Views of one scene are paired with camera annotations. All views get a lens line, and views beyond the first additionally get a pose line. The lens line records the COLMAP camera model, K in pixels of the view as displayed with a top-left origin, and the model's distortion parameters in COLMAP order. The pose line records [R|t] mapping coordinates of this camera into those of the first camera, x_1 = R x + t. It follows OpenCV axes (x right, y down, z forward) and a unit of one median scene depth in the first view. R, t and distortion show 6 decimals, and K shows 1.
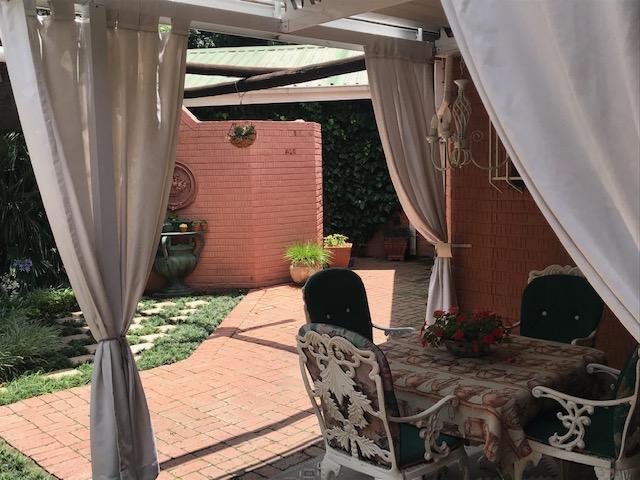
lens RADIAL K [[683.0, 0, 315.9], [0, 683.0, 236.3], [0, 0, 1]] dist [0.001098, 0.000000]
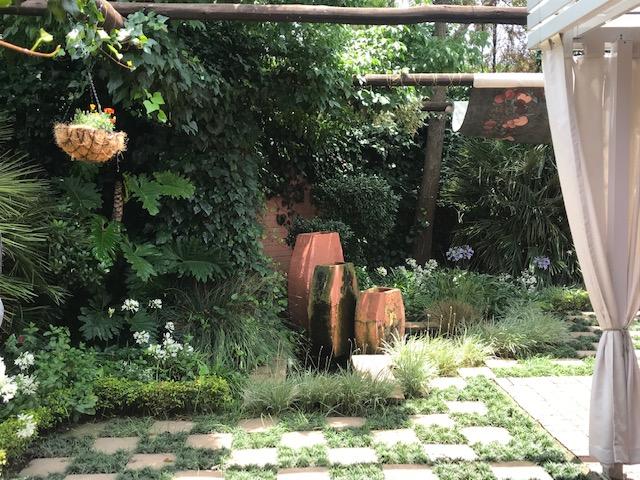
lens RADIAL K [[683.0, 0, 317.6], [0, 683.0, 236.6], [0, 0, 1]] dist [0.001098, 0.000000]
pose [[0.749522, 0.065749, -0.658706, 0.044442], [-0.070962, 0.997302, 0.018800, 0.005277], [0.658165, 0.032652, 0.752165, -0.122397]]
